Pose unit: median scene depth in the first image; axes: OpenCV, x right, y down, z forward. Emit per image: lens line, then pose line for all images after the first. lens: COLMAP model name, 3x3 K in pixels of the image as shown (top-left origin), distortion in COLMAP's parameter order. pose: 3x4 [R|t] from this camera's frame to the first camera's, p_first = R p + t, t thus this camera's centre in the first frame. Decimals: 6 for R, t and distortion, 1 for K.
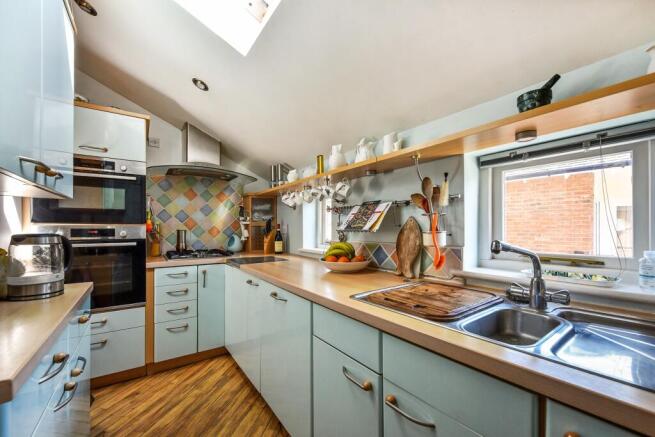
lens RADIAL K [[261.3, 0, 328.2], [0, 261.3, 227.3], [0, 0, 1]] dist [0.000235, -0.000061]
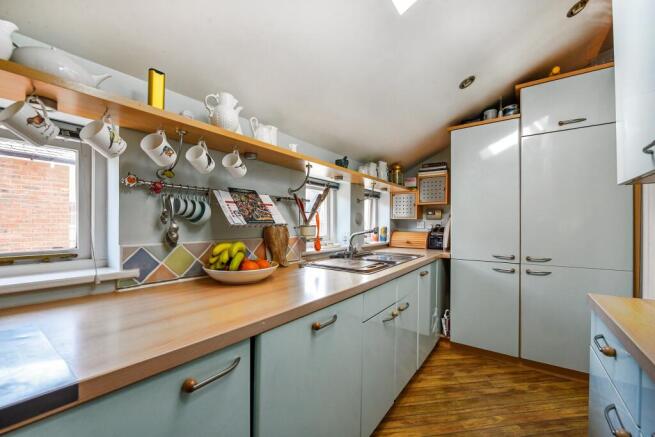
lens RADIAL K [[261.3, 0, 328.2], [0, 261.3, 227.3], [0, 0, 1]] dist [0.000235, -0.000061]
pose [[-0.296618, -0.017779, 0.954831, -0.246253], [-0.005368, 0.999842, 0.016950, 0.000366], [-0.954981, -0.000098, -0.296666, 0.343888]]
